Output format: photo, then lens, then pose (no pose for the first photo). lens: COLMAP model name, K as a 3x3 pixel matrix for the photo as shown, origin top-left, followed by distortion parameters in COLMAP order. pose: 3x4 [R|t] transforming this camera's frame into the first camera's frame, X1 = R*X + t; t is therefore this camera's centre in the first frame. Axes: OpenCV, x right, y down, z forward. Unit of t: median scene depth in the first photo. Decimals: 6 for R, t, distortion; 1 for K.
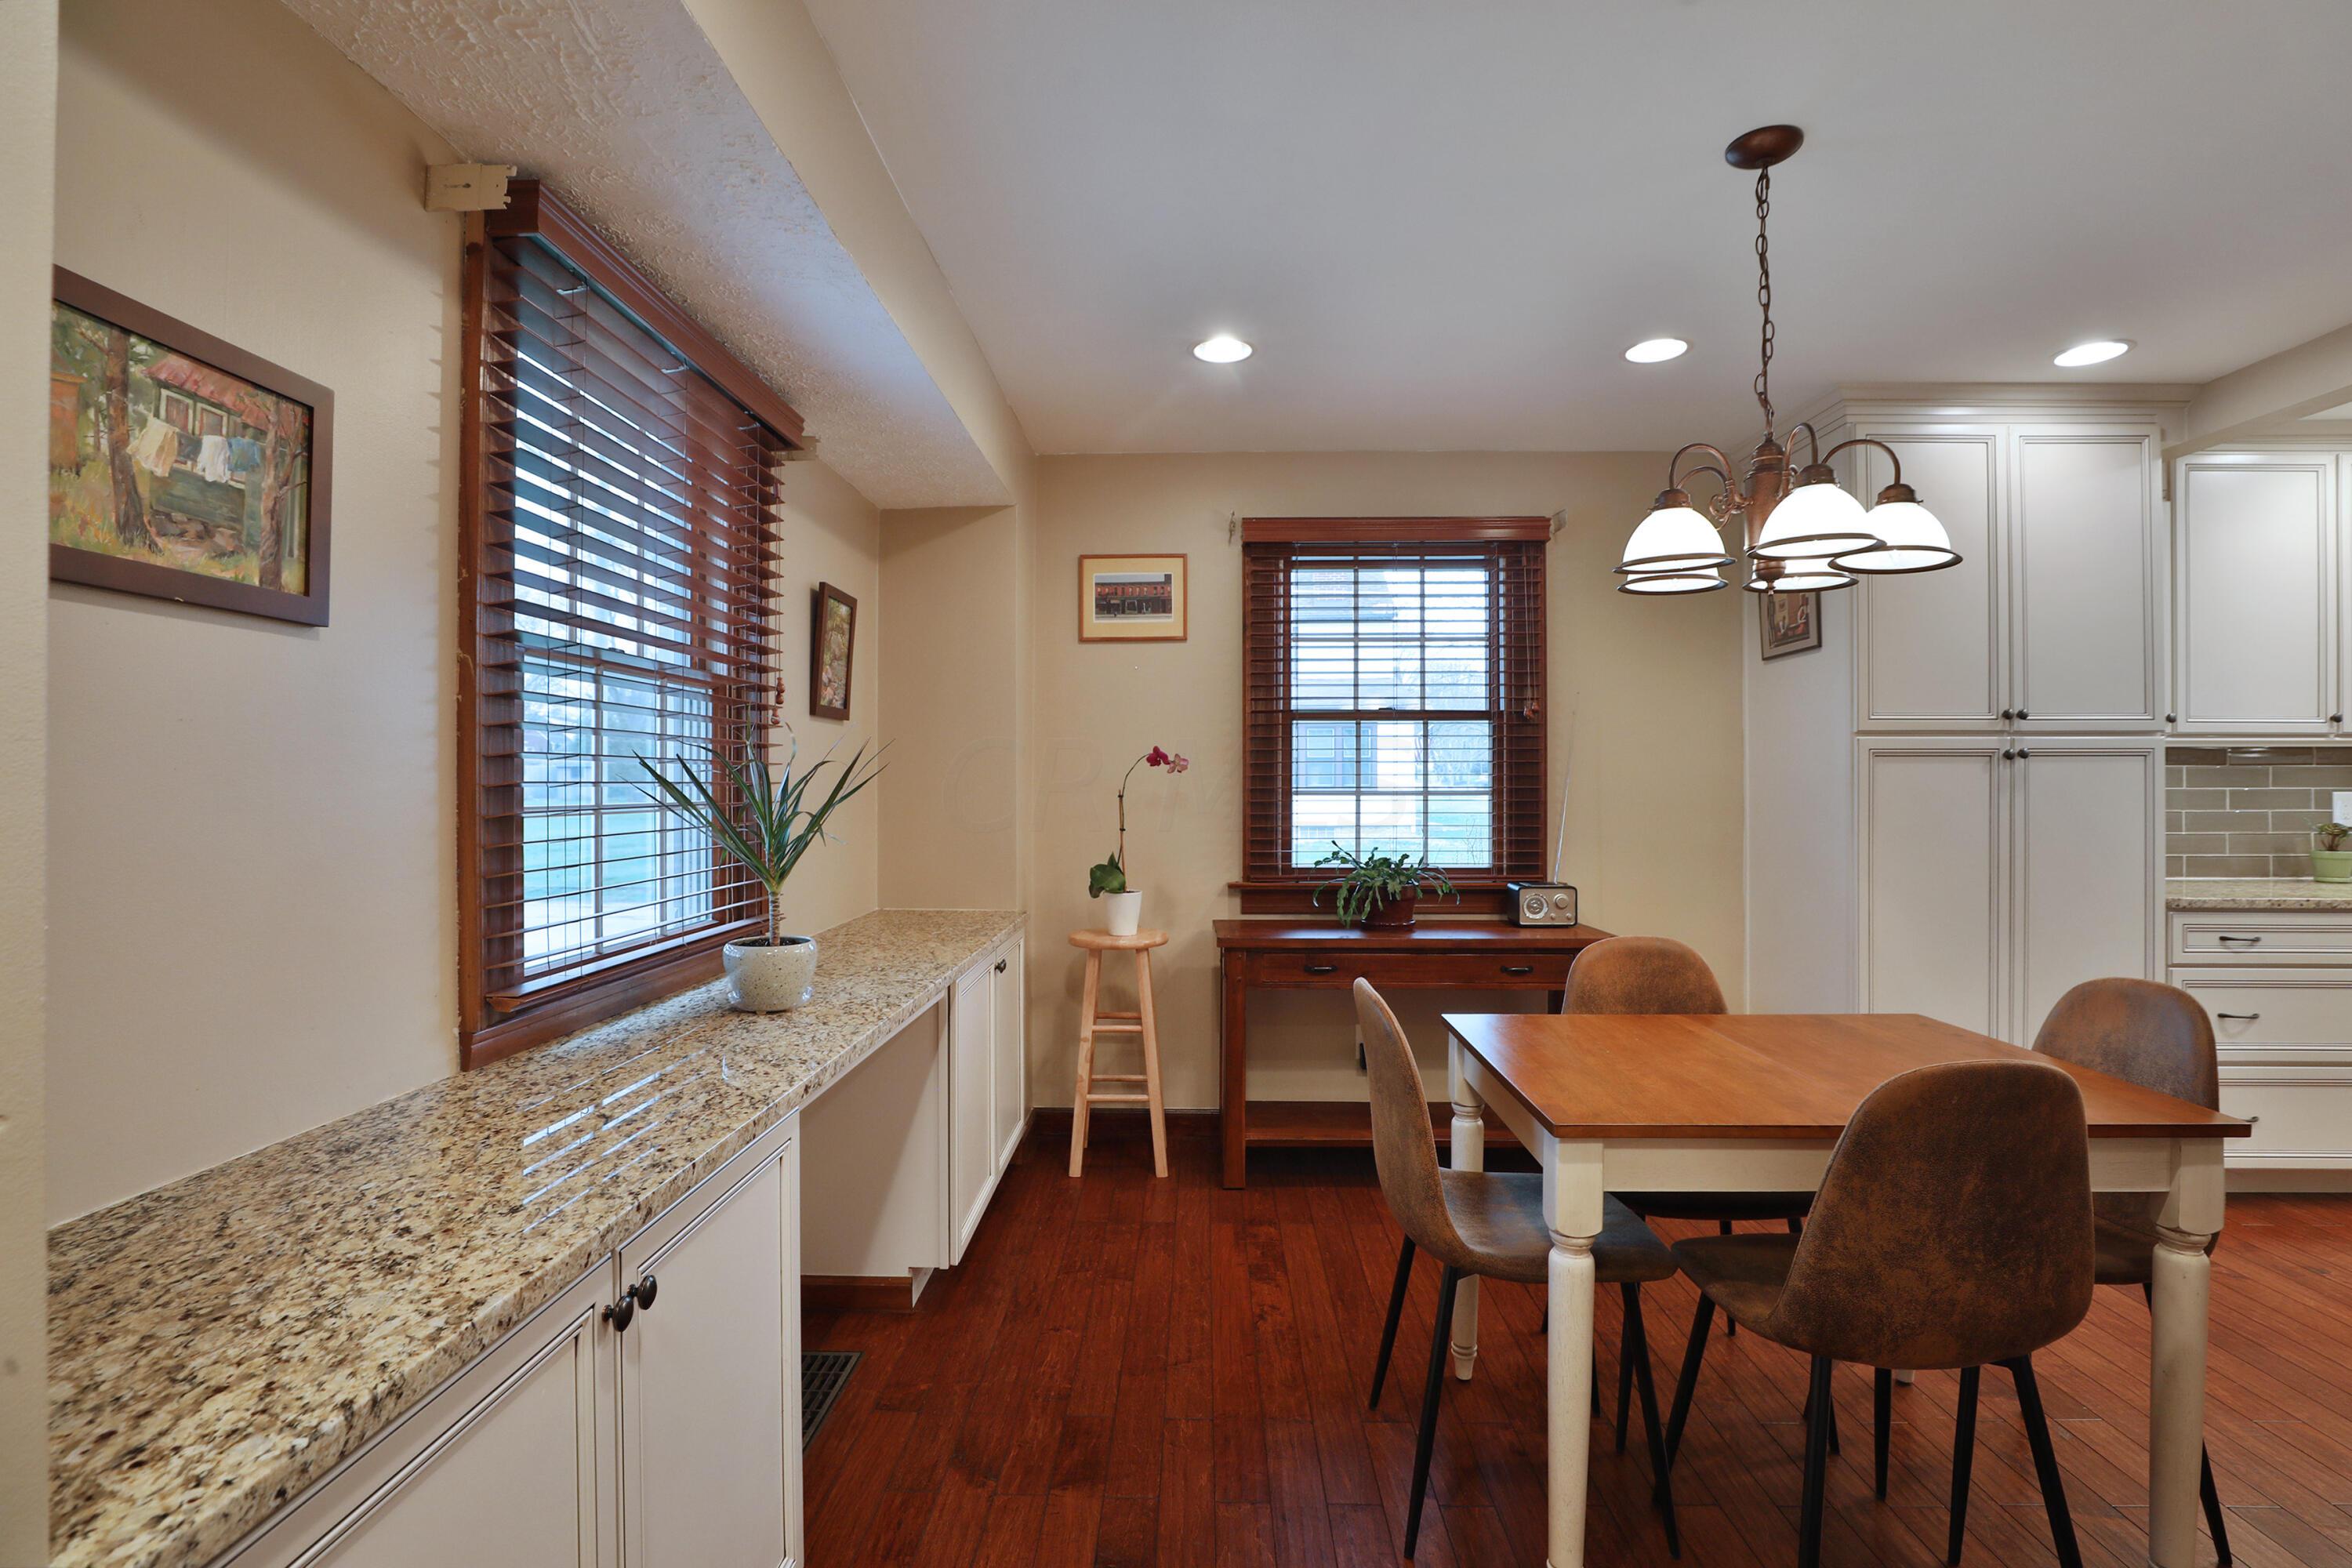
lens RADIAL K [[1077.1, 0, 1100.4], [0, 1077.1, 781.6], [0, 0, 1]] dist [-0.011819, -0.000053]
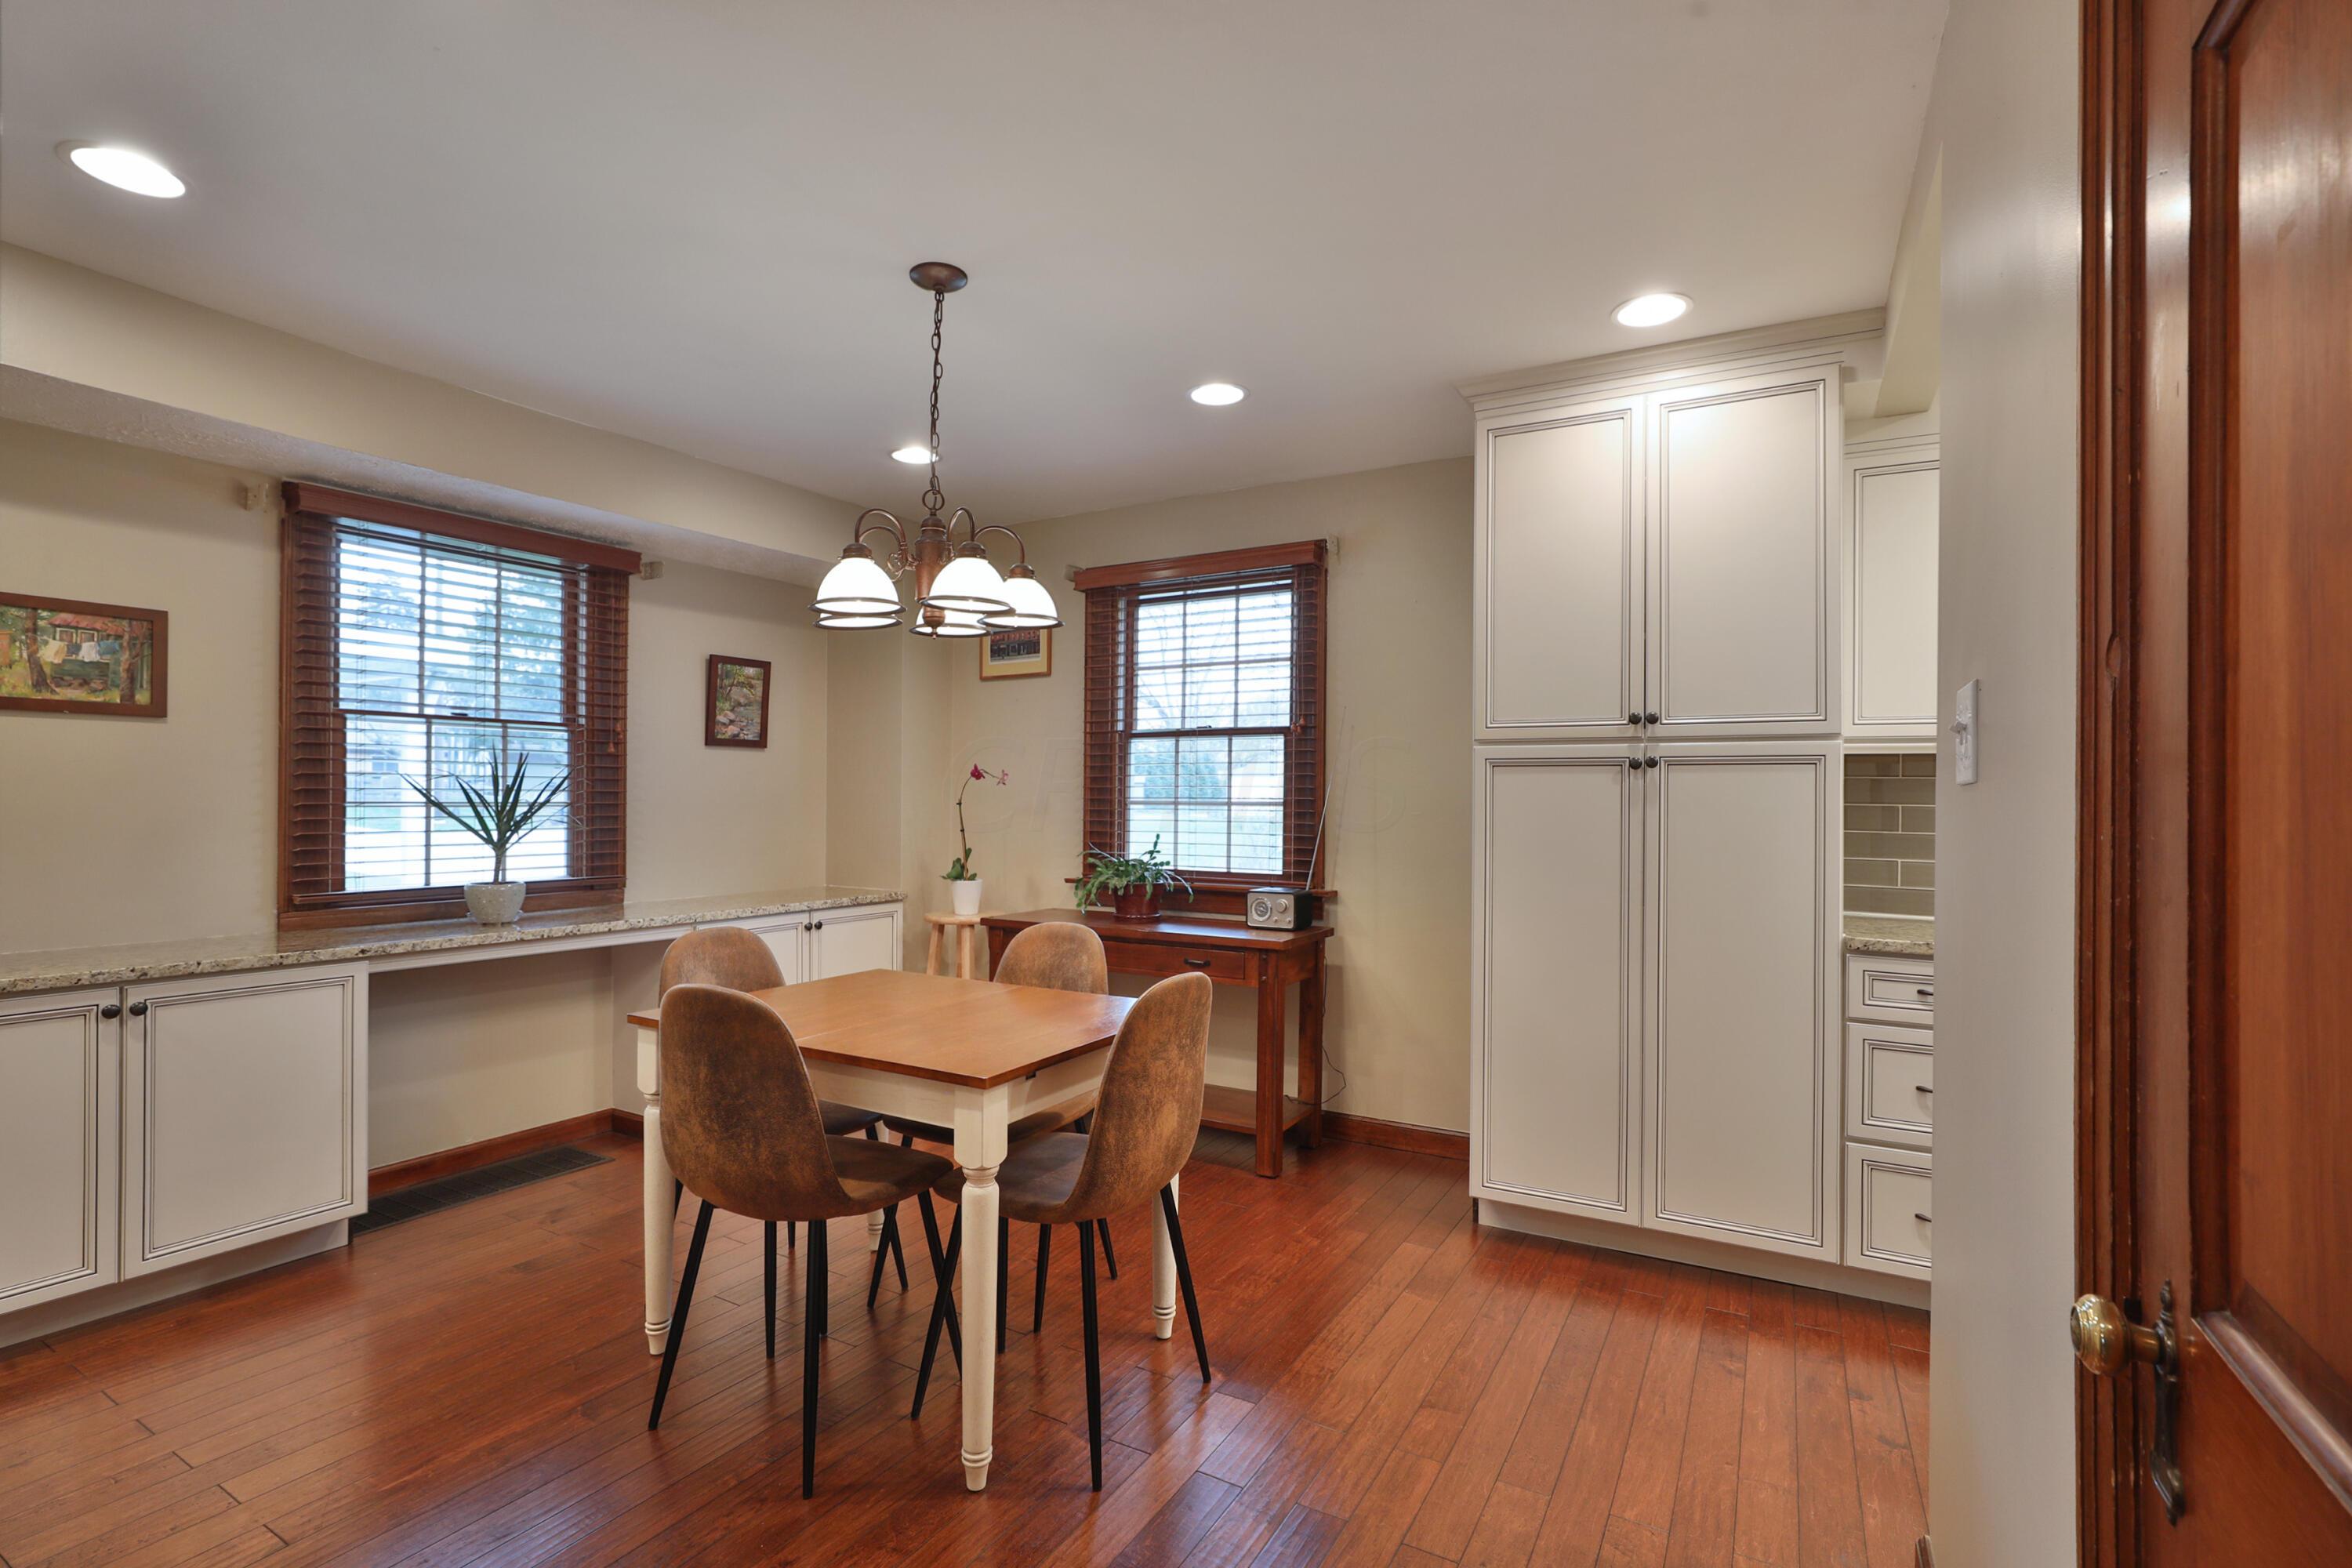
lens RADIAL K [[1074.4, 0, 1174.1], [0, 1074.4, 794.6], [0, 0, 1]] dist [0.000865, 0.000970]
pose [[0.873326, 0.003573, -0.487123, 0.899021], [-0.004846, 0.999987, -0.001353, 0.003682], [0.487112, 0.003542, 0.873333, 0.026801]]
